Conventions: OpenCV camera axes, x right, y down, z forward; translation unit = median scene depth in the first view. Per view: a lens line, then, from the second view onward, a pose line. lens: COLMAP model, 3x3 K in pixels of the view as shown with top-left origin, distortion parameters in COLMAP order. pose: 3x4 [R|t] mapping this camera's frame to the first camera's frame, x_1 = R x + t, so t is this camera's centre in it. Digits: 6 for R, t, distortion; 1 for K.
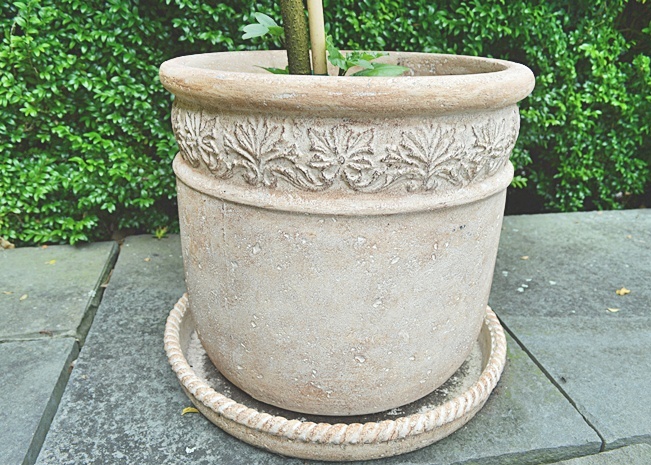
lens RADIAL K [[547.4, 0, 314.7], [0, 547.4, 229.6], [0, 0, 1]] dist [-0.012260, -0.014062]
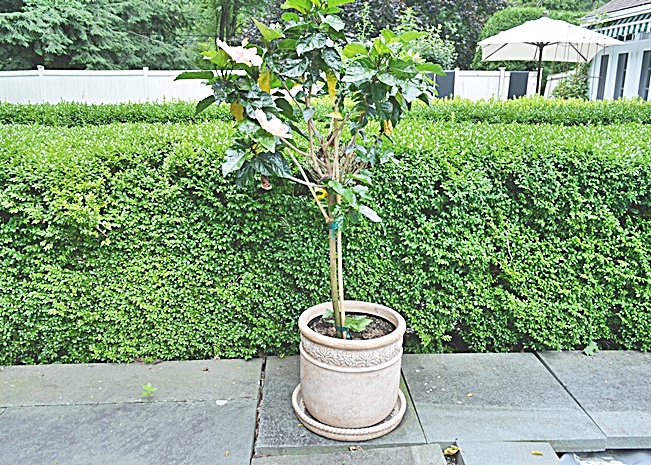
lens RADIAL K [[547.4, 0, 321.9], [0, 547.4, 230.0], [0, 0, 1]] dist [-0.012260, -0.014062]
pose [[0.993261, 0.030273, -0.111879, 0.150686], [-0.045317, 0.989880, -0.134477, -0.256893], [0.106676, 0.138641, 0.984581, -1.568574]]
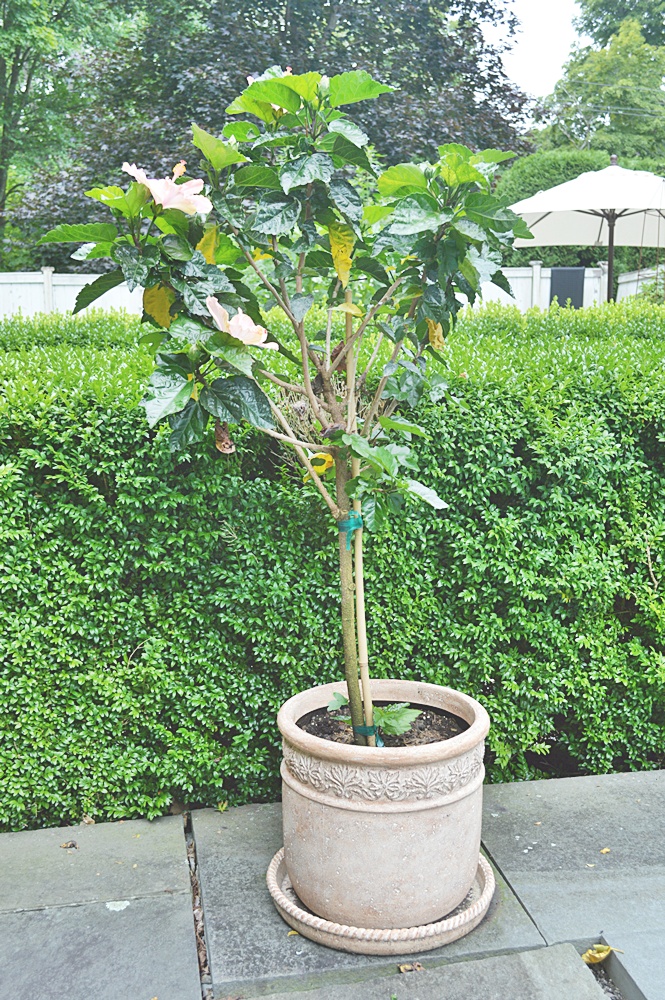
lens RADIAL K [[1094.4, 0, 326.2], [0, 1094.4, 502.7], [0, 0, 1]] dist [-0.019541, 0.000000]
pose [[0.999754, -0.017582, 0.013528, -0.102243], [0.020069, 0.976675, -0.213785, -0.144194], [-0.009454, 0.214004, 0.976787, -1.605716]]
